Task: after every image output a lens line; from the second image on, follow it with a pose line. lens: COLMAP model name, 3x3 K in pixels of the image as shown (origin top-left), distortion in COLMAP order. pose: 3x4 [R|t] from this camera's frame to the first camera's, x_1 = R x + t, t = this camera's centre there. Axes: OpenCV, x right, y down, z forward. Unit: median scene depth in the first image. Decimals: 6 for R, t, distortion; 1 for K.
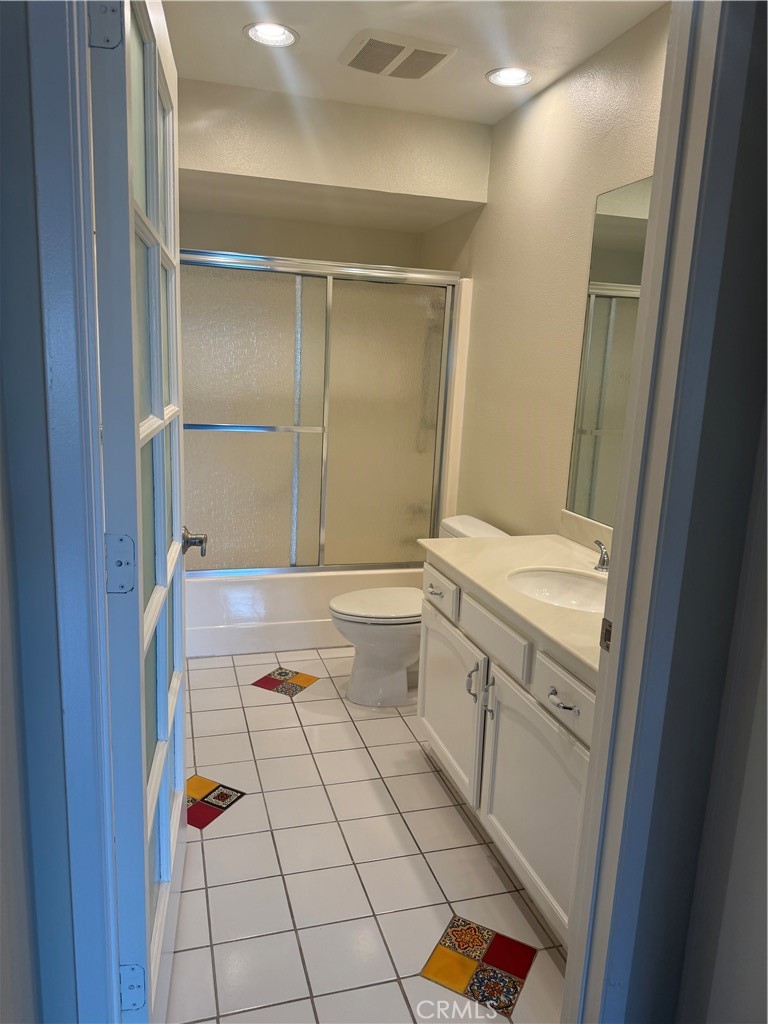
lens RADIAL K [[719.8, 0, 378.2], [0, 719.8, 512.4], [0, 0, 1]] dist [0.053552, -0.078672]
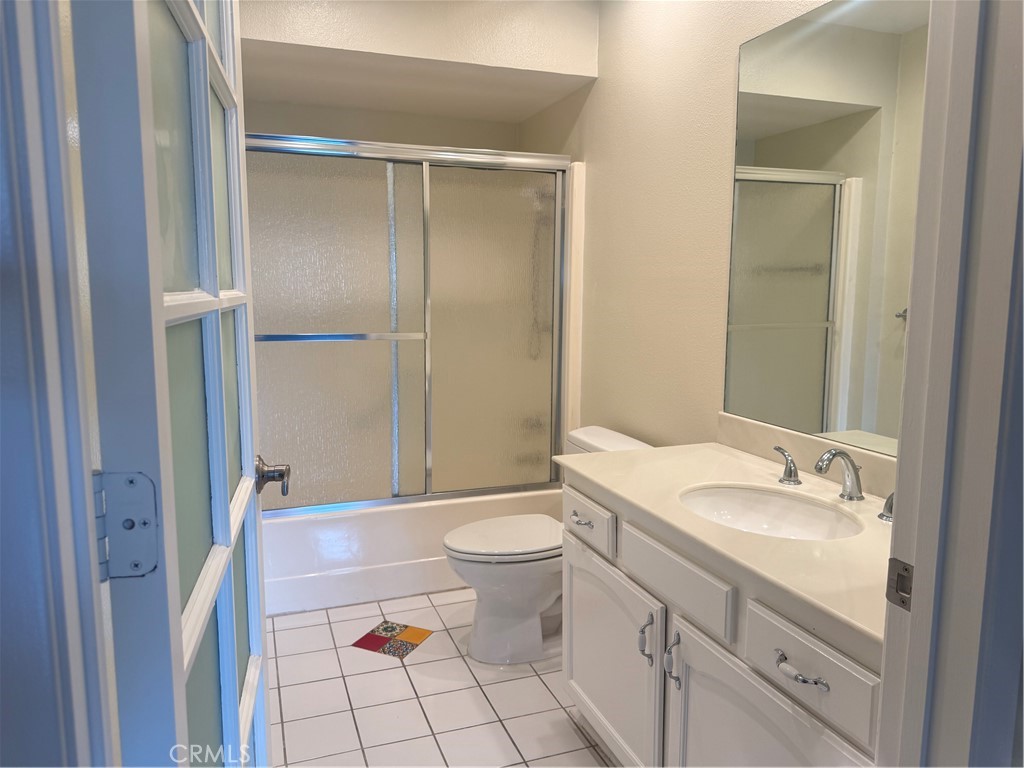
lens RADIAL K [[719.8, 0, 509.3], [0, 719.8, 380.6], [0, 0, 1]] dist [0.053552, -0.078672]
pose [[0.997063, -0.046850, 0.060589, -0.037936], [0.051090, 0.996207, -0.070439, 0.005856], [-0.057060, 0.073328, 0.995674, 0.169324]]
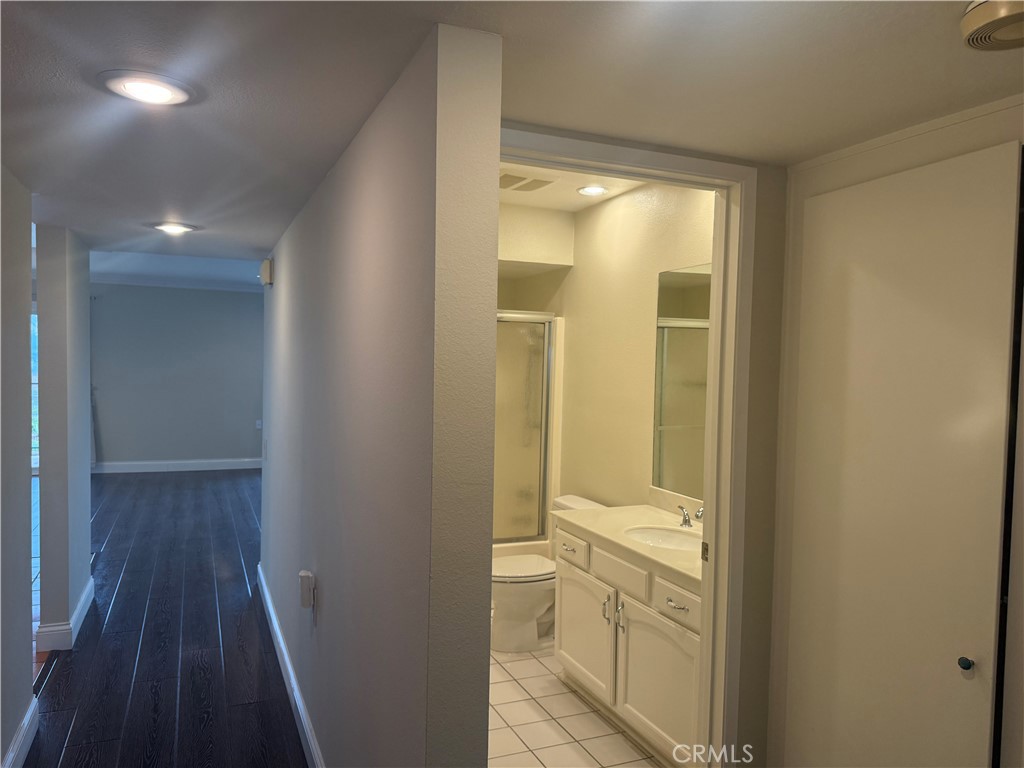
lens RADIAL K [[719.8, 0, 507.3], [0, 719.8, 384.1], [0, 0, 1]] dist [0.053552, -0.078672]
pose [[0.992577, -0.021465, 0.119710, -0.173395], [0.041418, 0.985125, -0.166775, 0.022171], [-0.114349, 0.170495, 0.978701, -0.346783]]
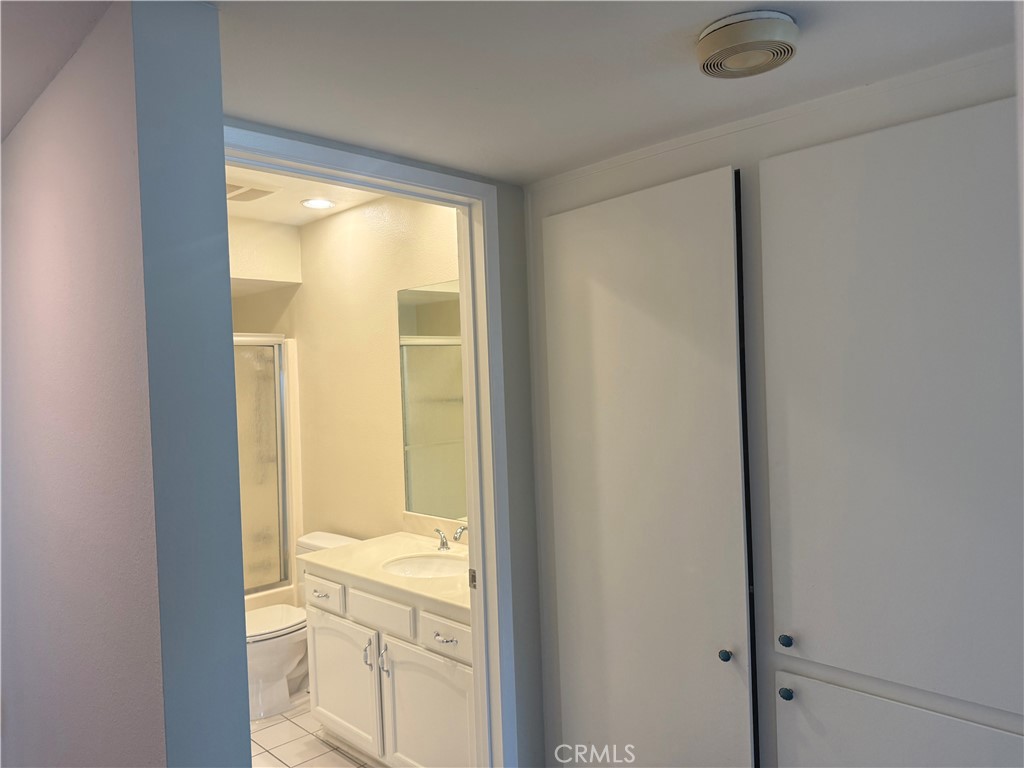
lens RADIAL K [[719.8, 0, 518.5], [0, 719.8, 380.7], [0, 0, 1]] dist [0.053552, -0.078672]
pose [[0.872009, -0.076988, 0.483398, -0.177567], [0.169818, 0.973800, -0.151245, -0.002593], [-0.459089, 0.213976, 0.862236, -0.284221]]
